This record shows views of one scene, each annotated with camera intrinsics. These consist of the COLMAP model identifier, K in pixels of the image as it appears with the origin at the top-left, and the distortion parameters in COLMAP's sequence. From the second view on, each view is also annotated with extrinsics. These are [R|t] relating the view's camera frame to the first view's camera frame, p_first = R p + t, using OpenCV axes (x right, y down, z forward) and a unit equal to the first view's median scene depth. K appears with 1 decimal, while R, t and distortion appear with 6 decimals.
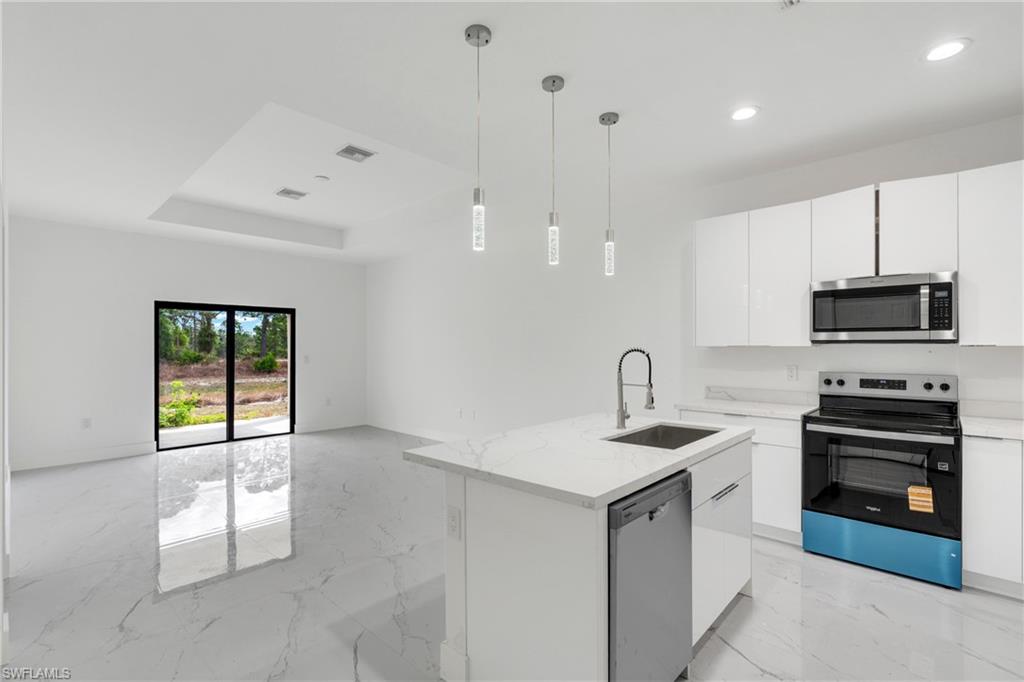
lens RADIAL K [[462.7, 0, 508.2], [0, 462.7, 347.3], [0, 0, 1]] dist [-0.010409, 0.003145]
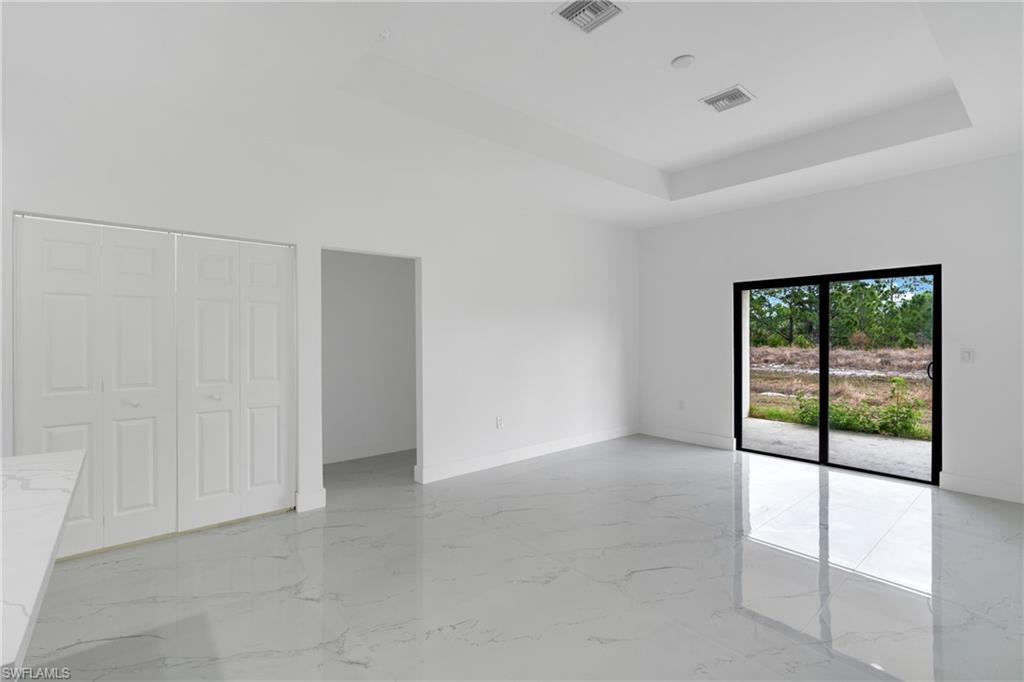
lens RADIAL K [[462.7, 0, 503.2], [0, 462.7, 338.5], [0, 0, 1]] dist [-0.010409, 0.003145]
pose [[-0.123889, 0.006286, -0.992276, 0.171137], [0.003269, 0.999977, 0.005927, 0.001777], [0.992291, -0.002509, -0.123907, 0.590883]]
